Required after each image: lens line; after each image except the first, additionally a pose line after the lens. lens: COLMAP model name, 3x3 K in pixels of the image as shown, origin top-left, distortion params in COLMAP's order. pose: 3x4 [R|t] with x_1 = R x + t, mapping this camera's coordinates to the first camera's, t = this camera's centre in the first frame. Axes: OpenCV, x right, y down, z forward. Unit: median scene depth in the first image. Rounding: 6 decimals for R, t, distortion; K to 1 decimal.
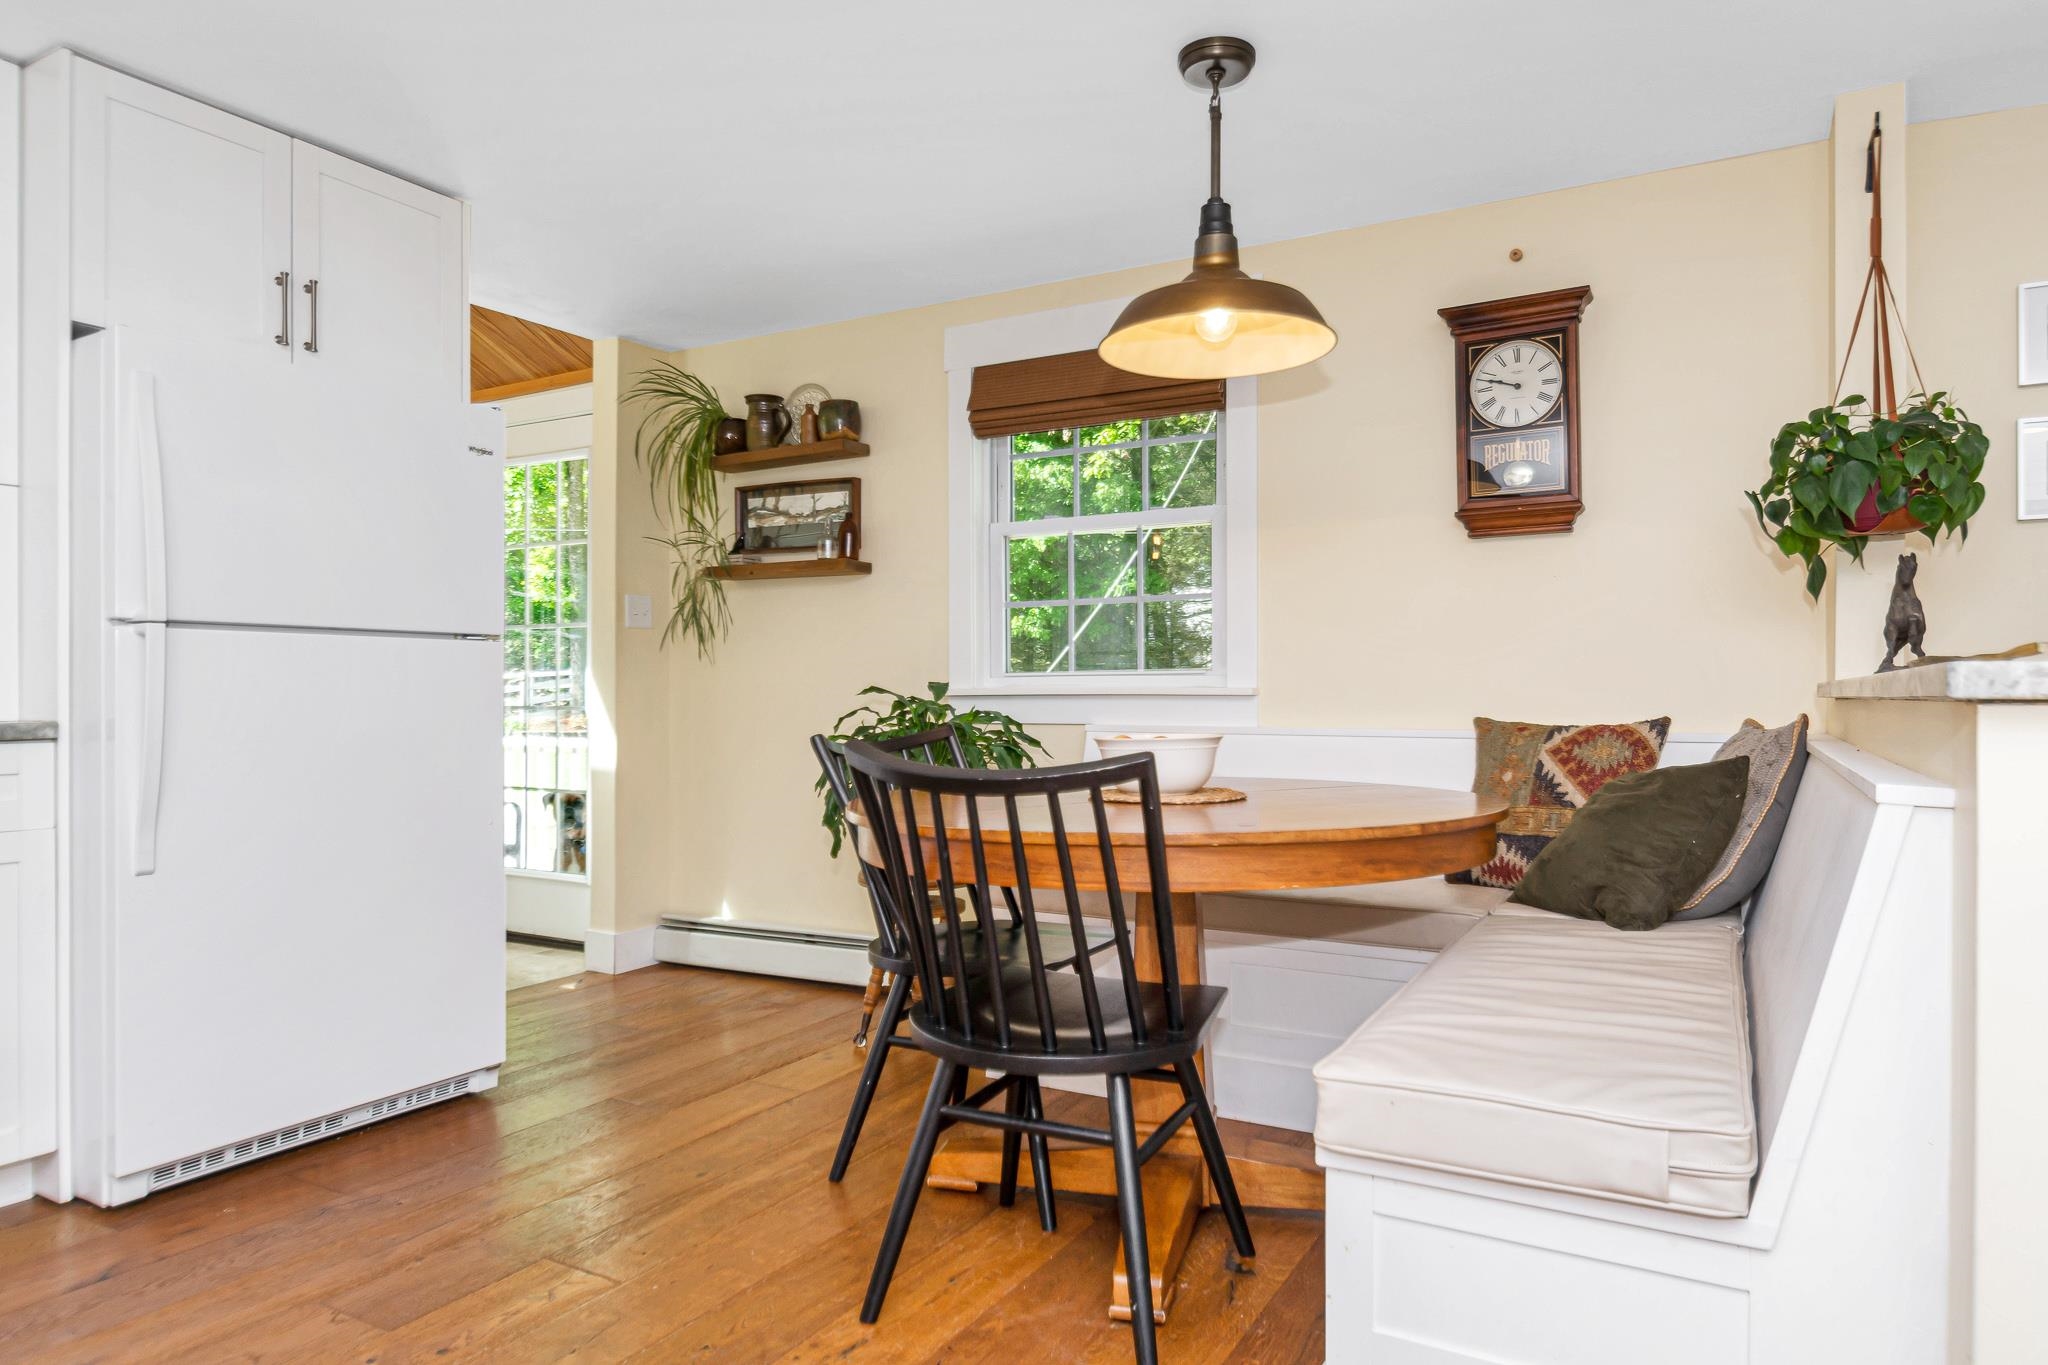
lens RADIAL K [[1234.2, 0, 1043.9], [0, 1234.2, 689.9], [0, 0, 1]] dist [0.008835, 0.000557]
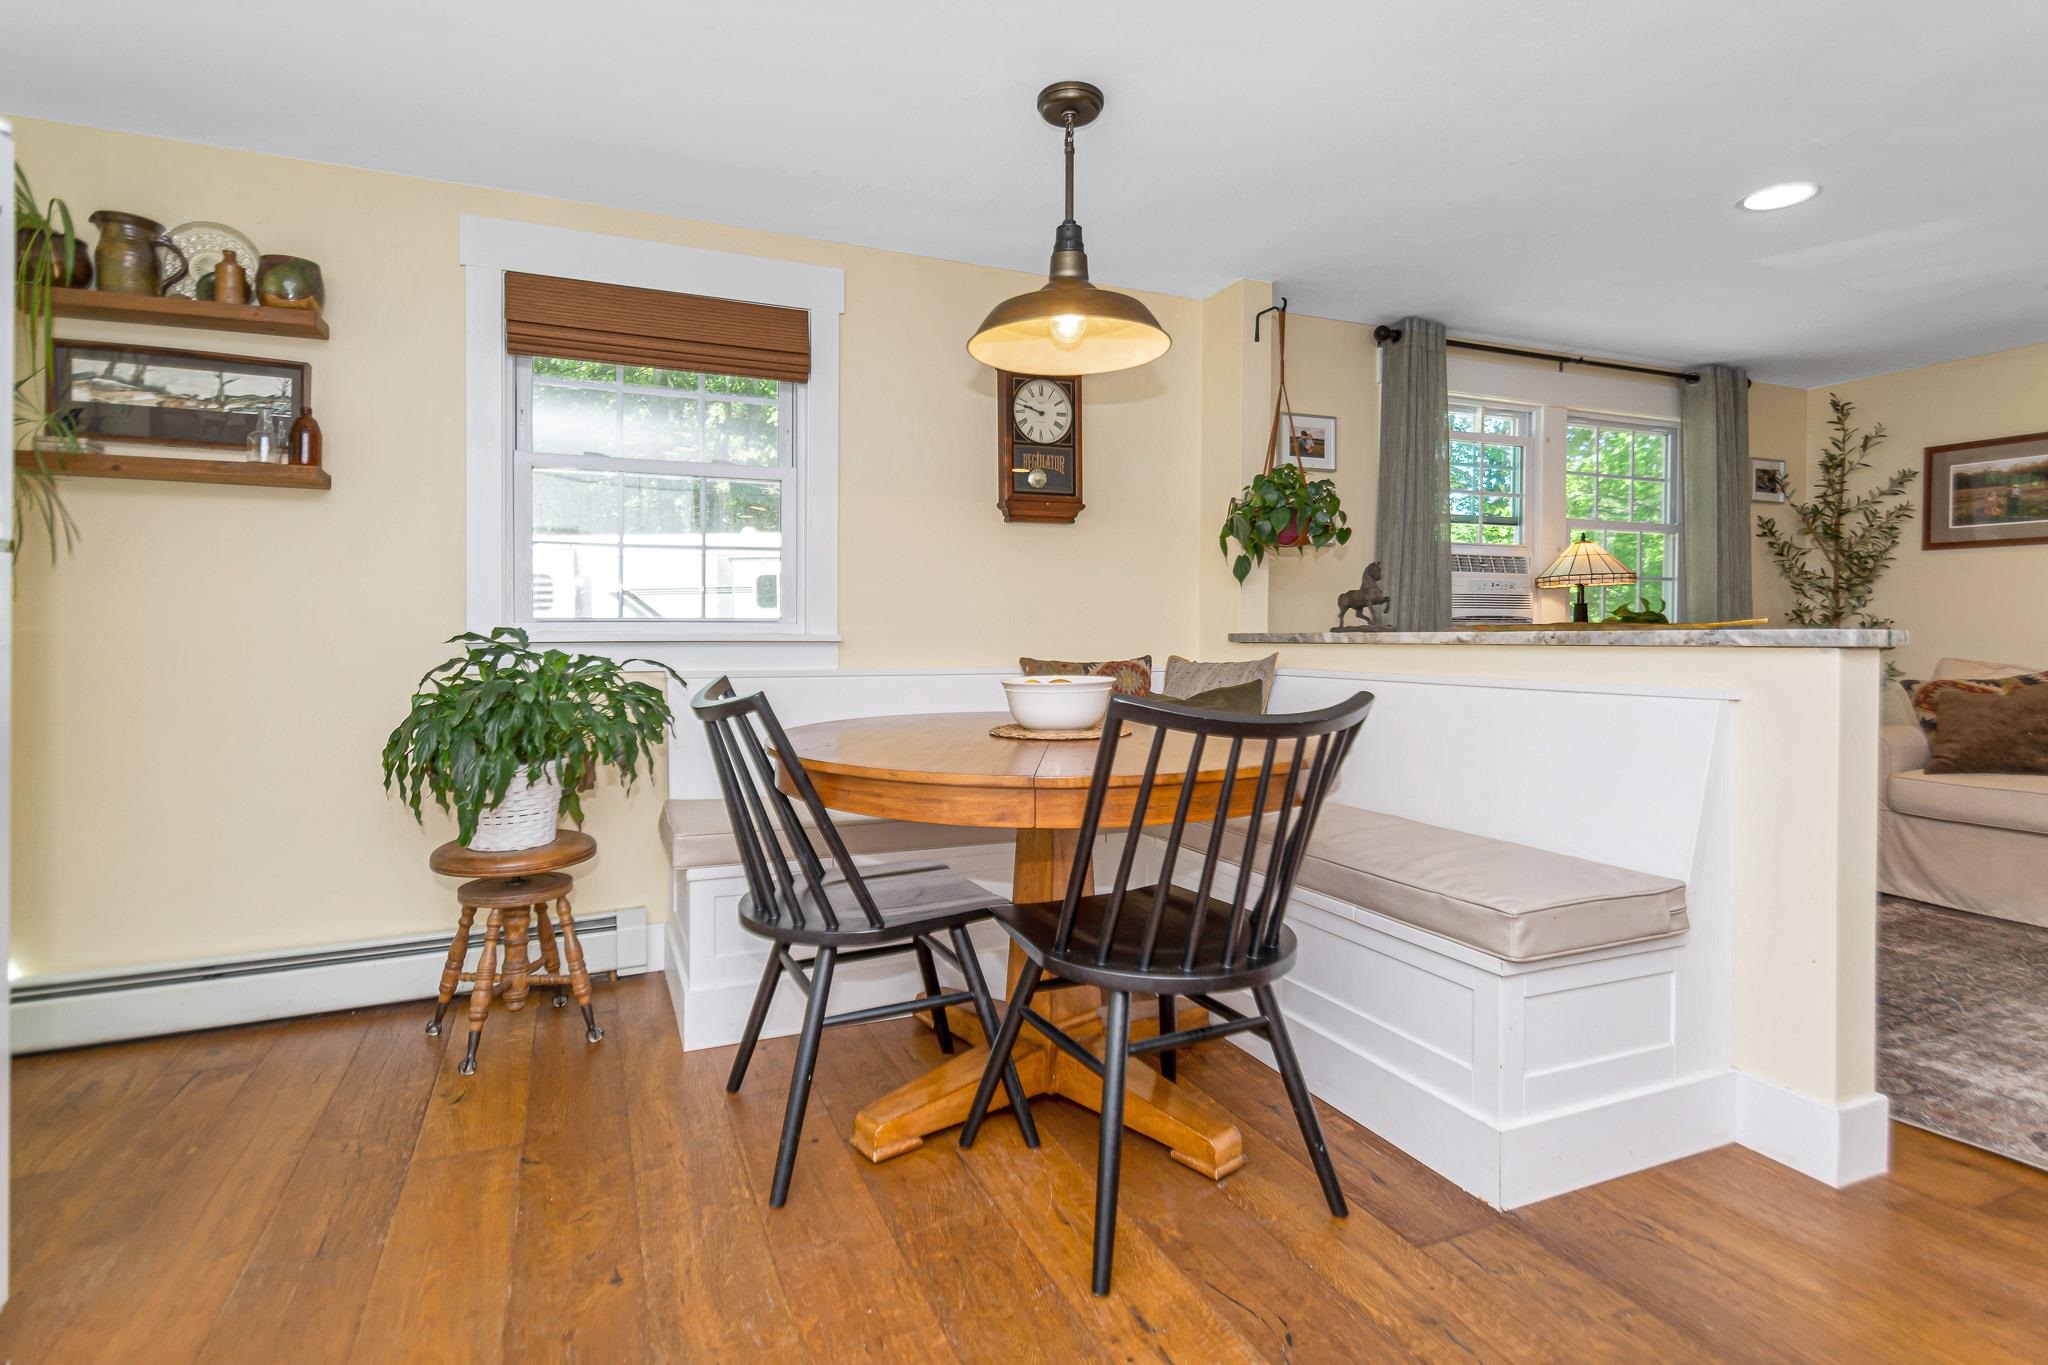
lens RADIAL K [[984.7, 0, 991.2], [0, 984.7, 636.6], [0, 0, 1]] dist [0.005153, -0.001099]
pose [[0.623481, -0.001592, 0.781837, -0.386982], [-0.002189, 0.999990, 0.003782, -0.003105], [-0.781836, -0.004069, 0.623471, 0.284622]]
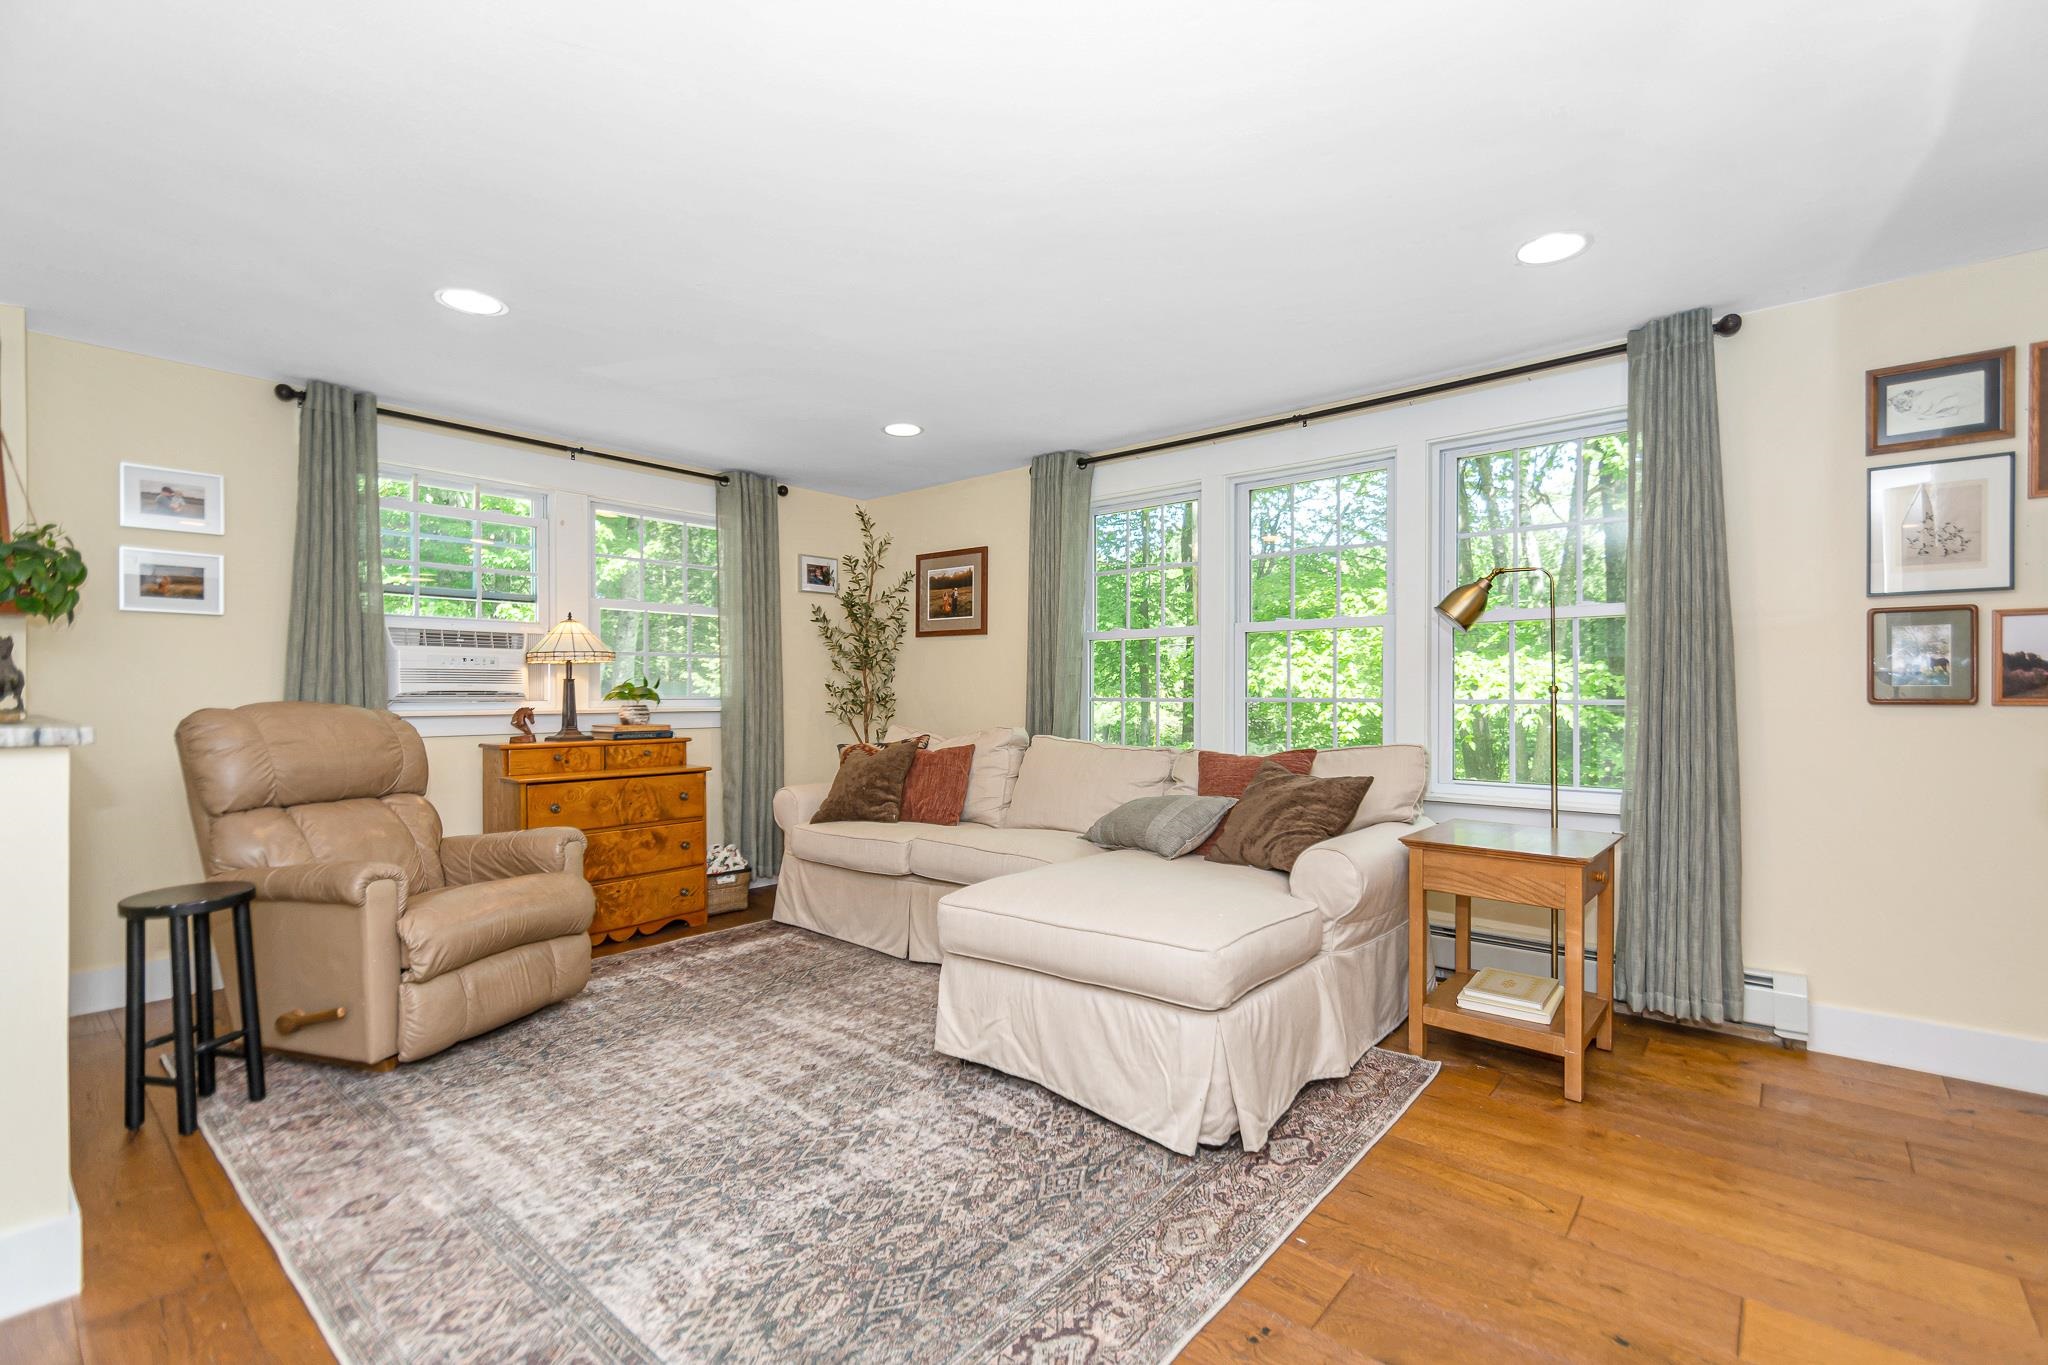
lens RADIAL K [[929.1, 0, 996.2], [0, 929.1, 681.5], [0, 0, 1]] dist [0.005867, -0.000144]
pose [[0.199450, 0.016959, 0.979761, -0.103091], [-0.000542, 0.999852, -0.017196, -0.015251], [-0.979908, 0.002898, 0.199430, -0.223643]]
